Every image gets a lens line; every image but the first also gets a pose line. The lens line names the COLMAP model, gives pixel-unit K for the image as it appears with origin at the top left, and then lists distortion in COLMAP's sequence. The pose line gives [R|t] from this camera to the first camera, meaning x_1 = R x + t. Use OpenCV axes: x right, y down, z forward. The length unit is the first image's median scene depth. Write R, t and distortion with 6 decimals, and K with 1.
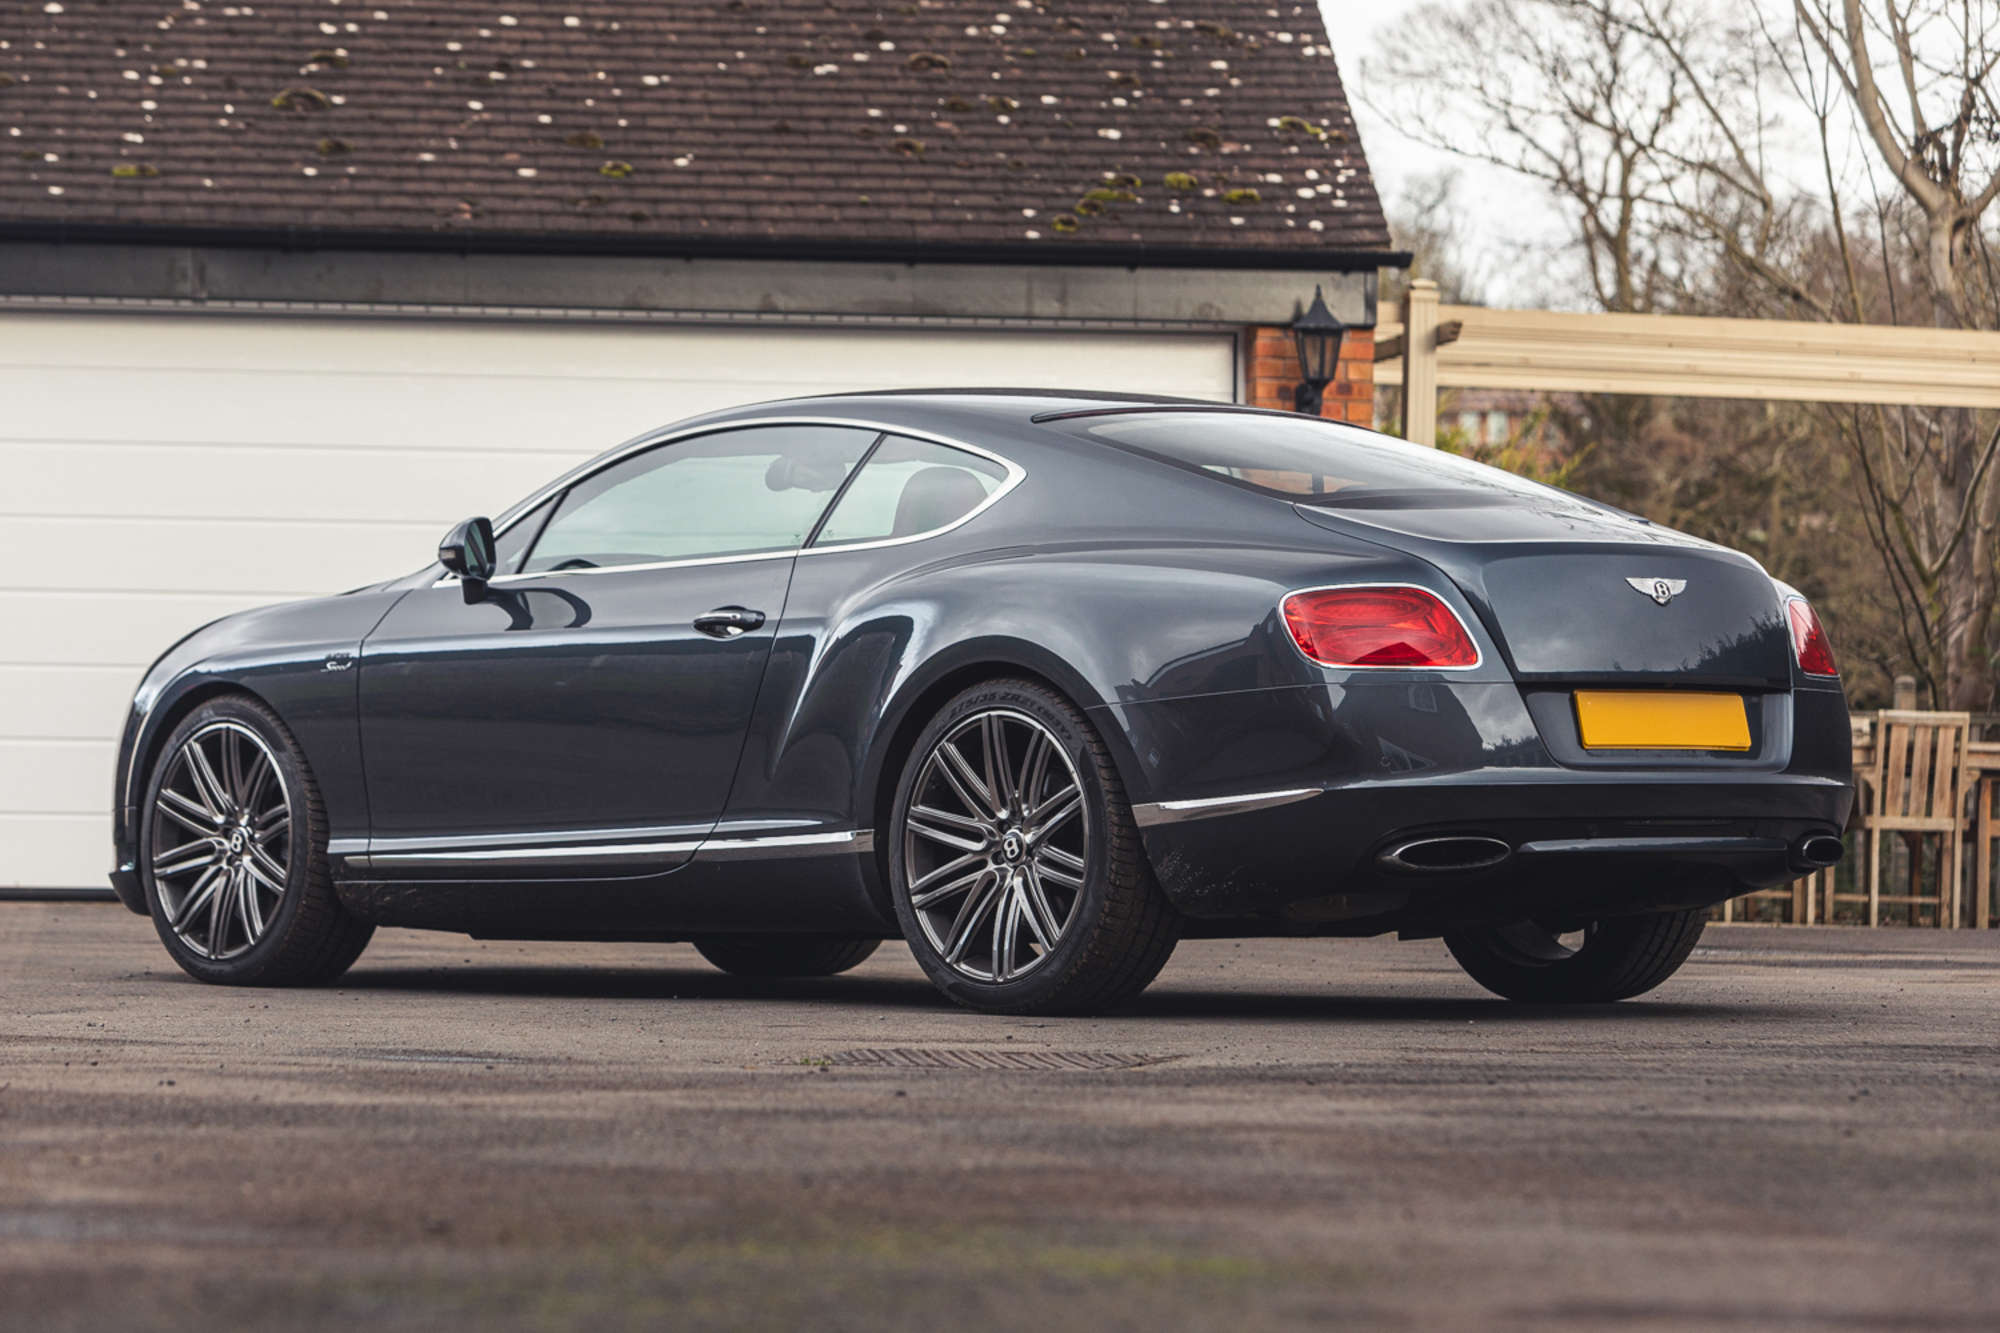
lens RADIAL K [[6239.7, 0, 1000.0], [0, 6239.7, 666.5], [0, 0, 1]] dist [-0.103009, -1.220156]
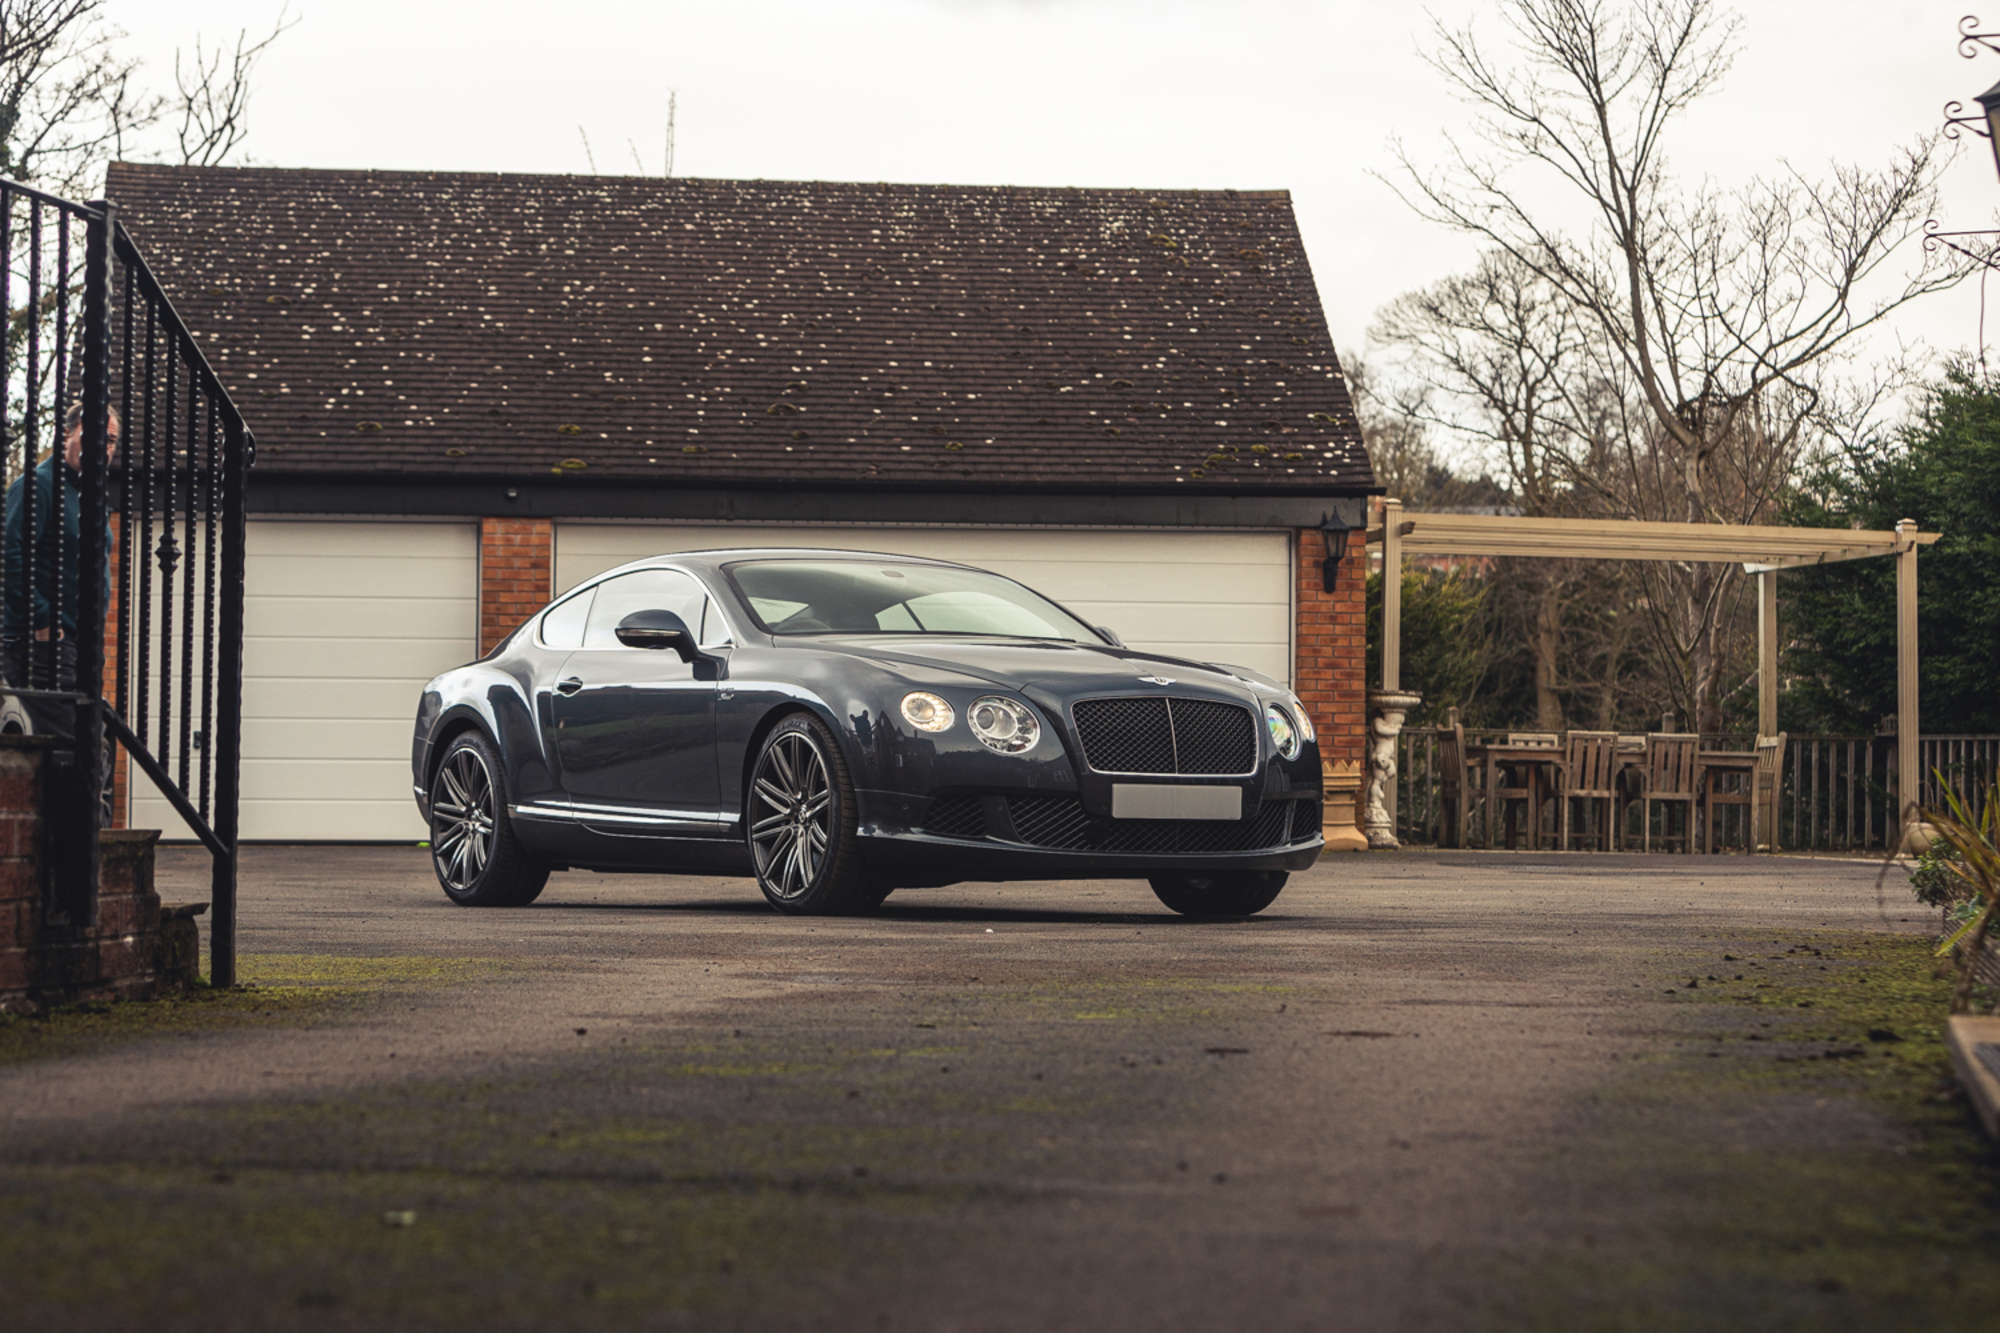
lens RADIAL K [[3868.0, 0, 992.4], [0, 3868.0, 640.8], [0, 0, 1]] dist [-0.002524, -0.060400]
pose [[0.999166, -0.006417, -0.040337, -0.004215], [0.005891, 0.999896, -0.013153, -0.006785], [0.040417, 0.012904, 0.999100, -0.143094]]
